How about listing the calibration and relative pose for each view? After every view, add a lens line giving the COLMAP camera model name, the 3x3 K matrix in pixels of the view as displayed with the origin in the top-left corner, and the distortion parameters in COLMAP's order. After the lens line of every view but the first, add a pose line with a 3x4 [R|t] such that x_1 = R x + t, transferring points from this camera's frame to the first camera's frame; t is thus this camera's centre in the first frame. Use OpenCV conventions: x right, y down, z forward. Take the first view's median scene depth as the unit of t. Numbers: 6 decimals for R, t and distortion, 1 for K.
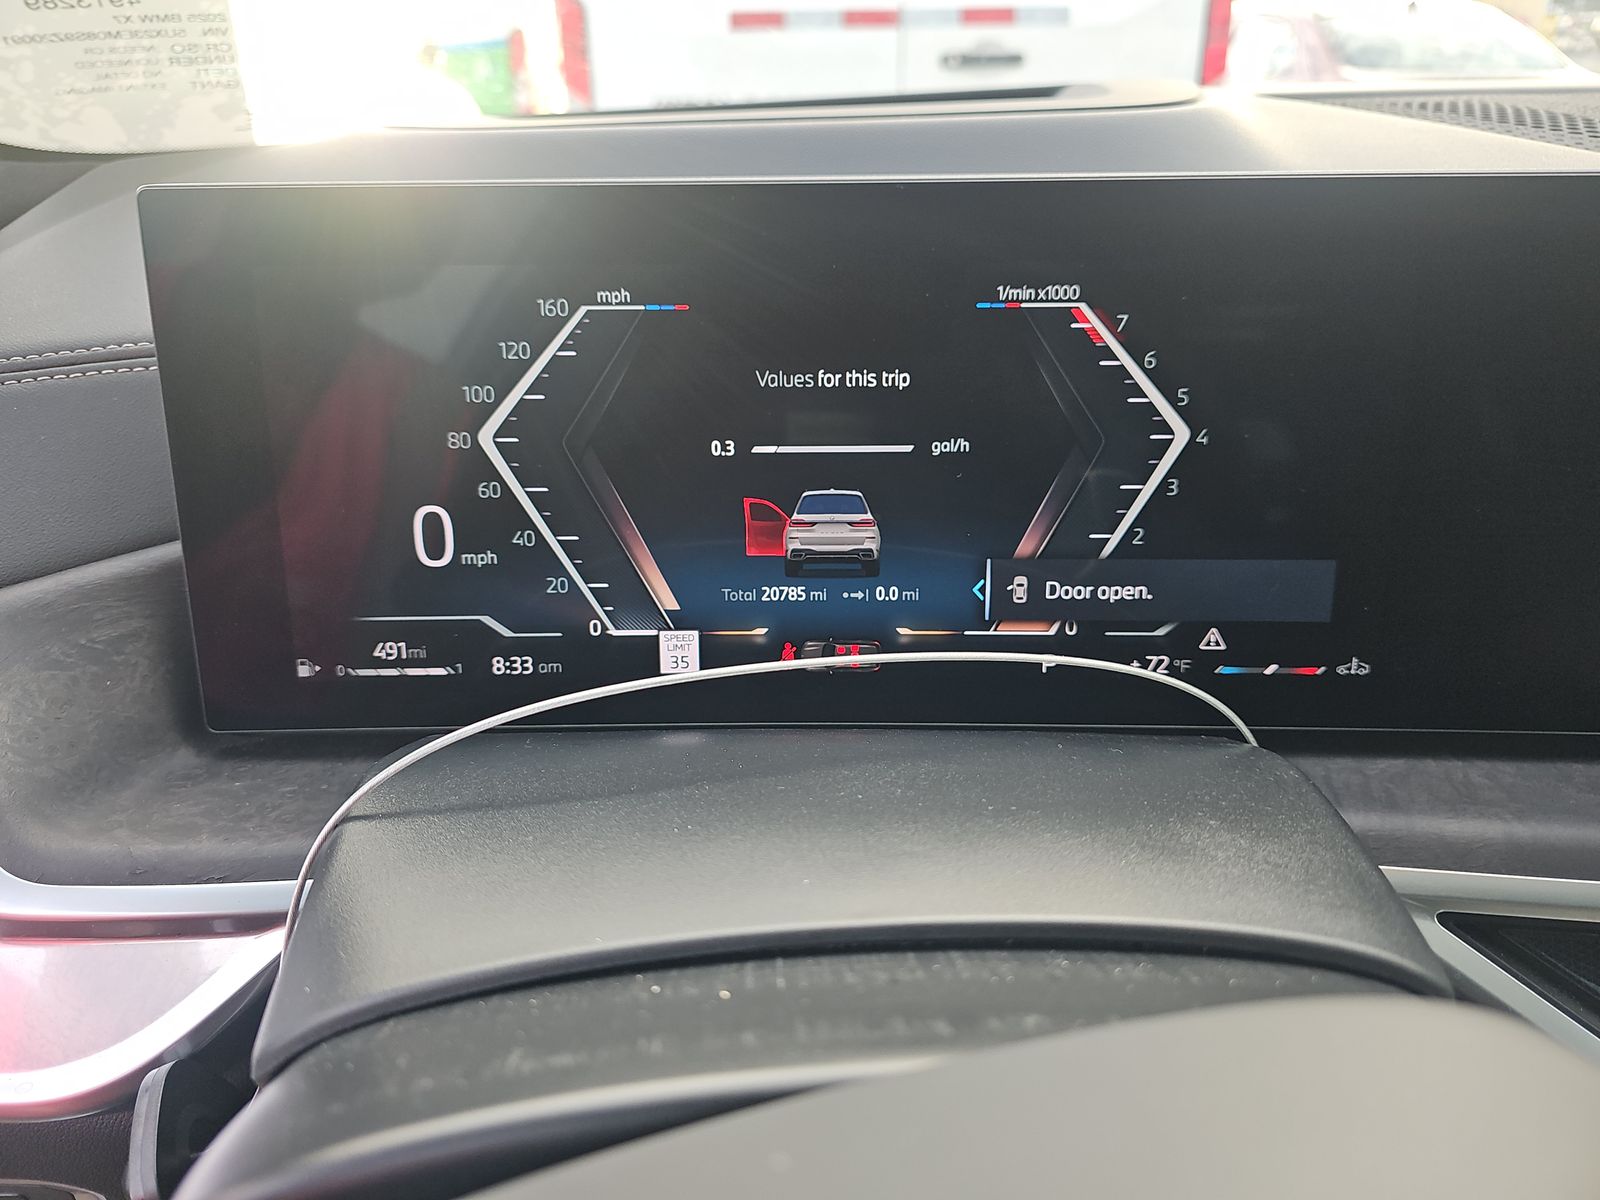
lens RADIAL K [[1071.5, 0, 819.1], [0, 1071.5, 603.9], [0, 0, 1]] dist [-0.004705, 0.000328]
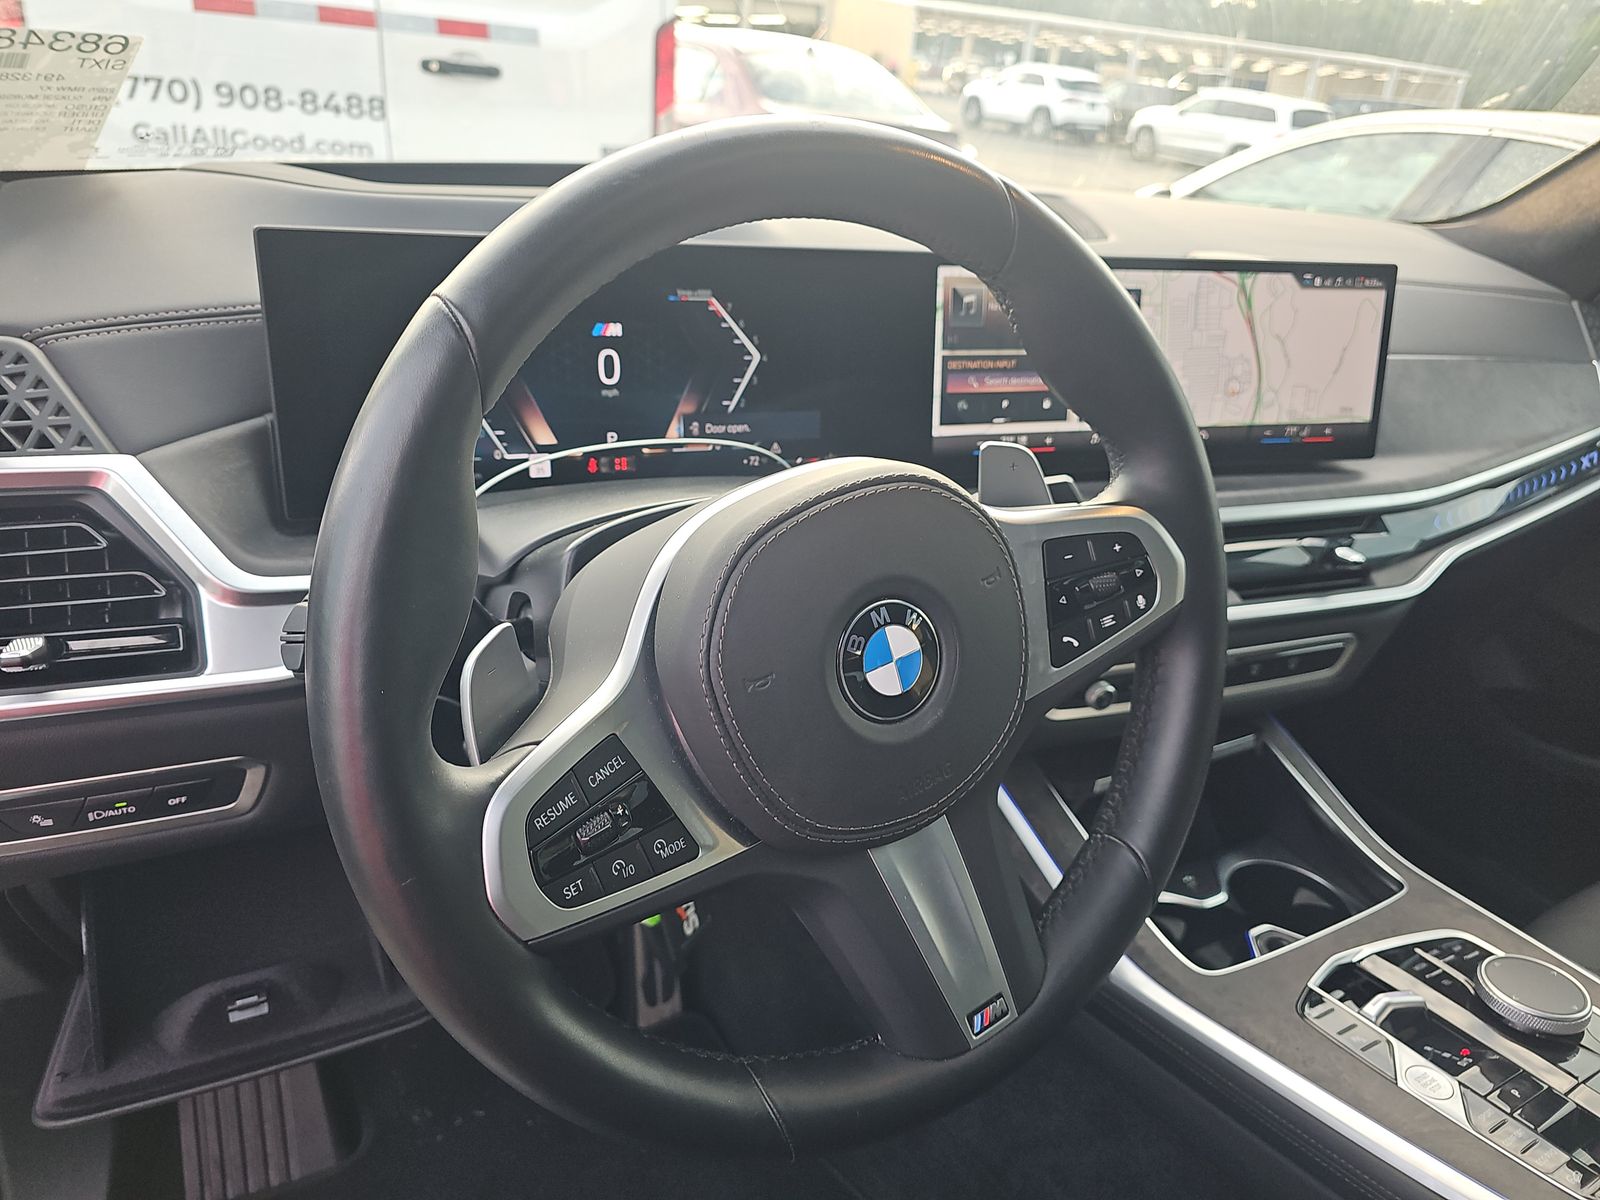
lens RADIAL K [[1061.5, 0, 792.1], [0, 1061.5, 621.9], [0, 0, 1]] dist [0.039888, -0.051814]
pose [[0.898781, -0.106035, 0.425382, -0.613809], [0.097814, 0.994352, 0.041194, 0.315346], [-0.427347, 0.004584, 0.904076, -1.077233]]
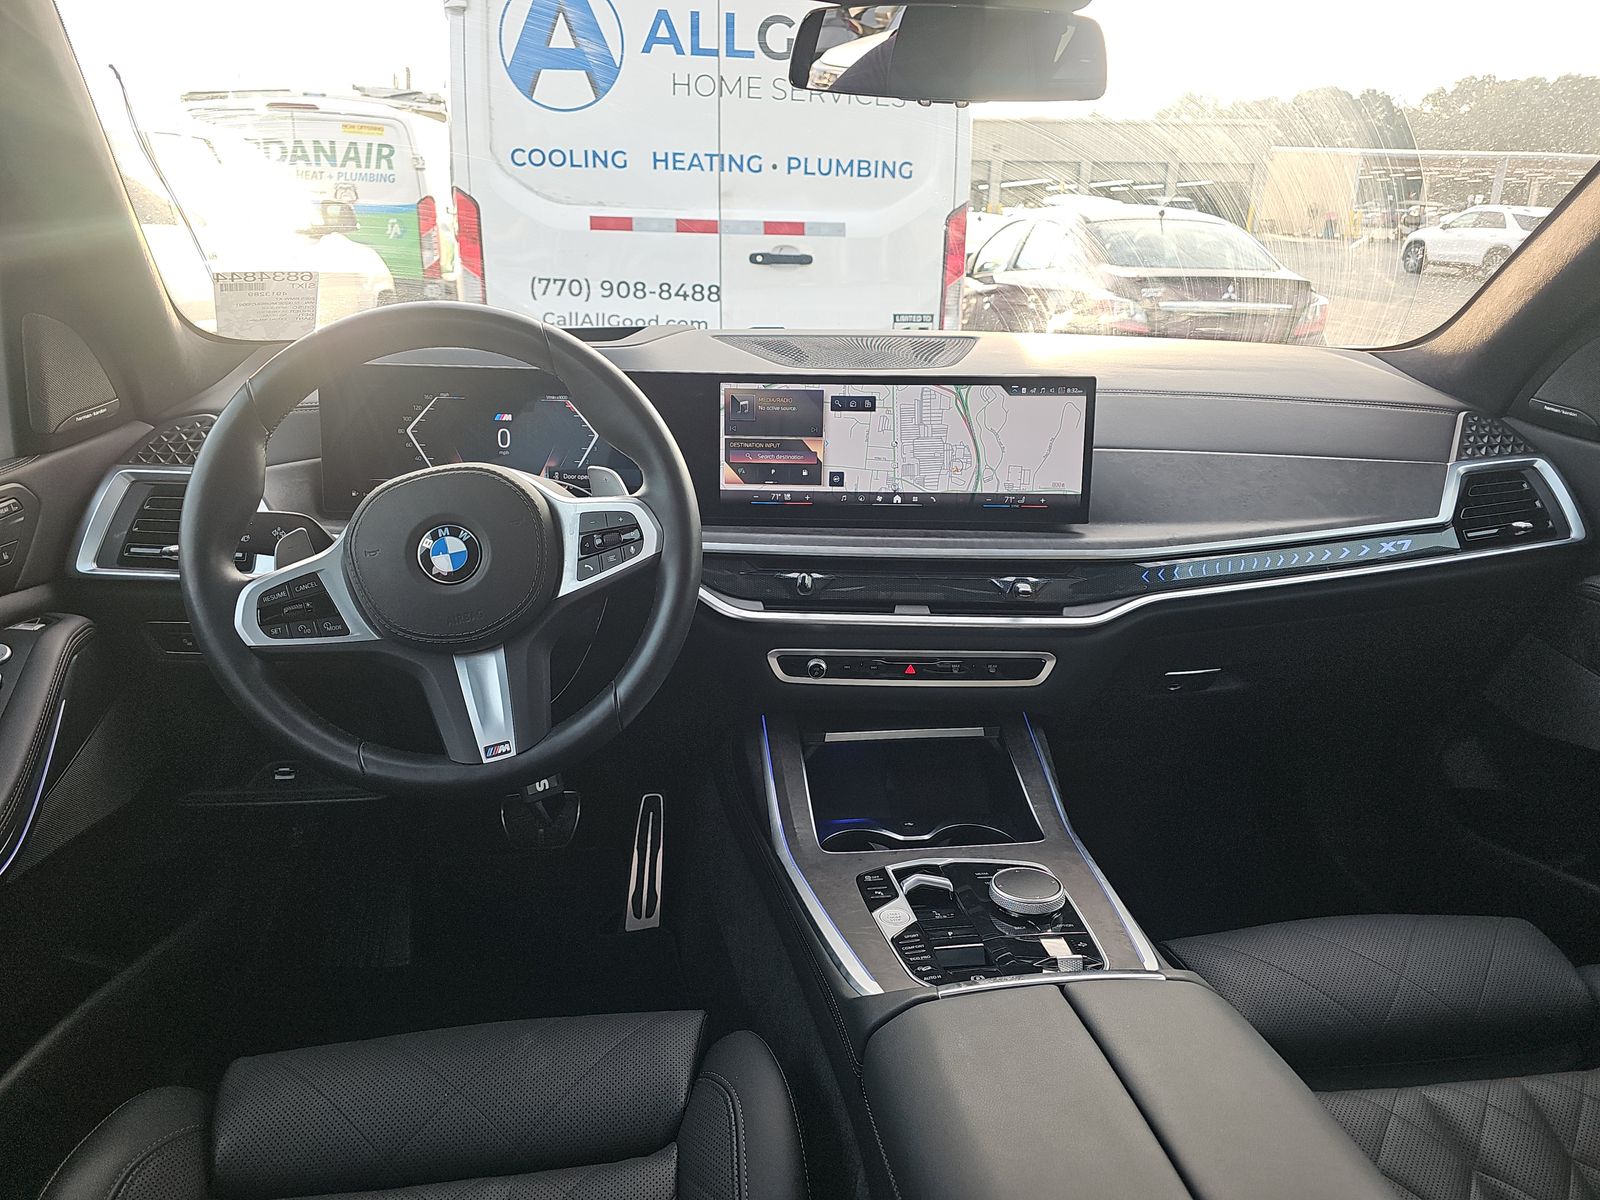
lens RADIAL K [[1062.7, 0, 798.0], [0, 1062.7, 639.7], [0, 0, 1]] dist [0.082484, -0.095492]
pose [[0.997263, 0.013028, 0.072780, 0.771856], [-0.005821, 0.995133, -0.098370, 0.922594], [-0.073707, 0.097677, 0.992485, -2.723220]]
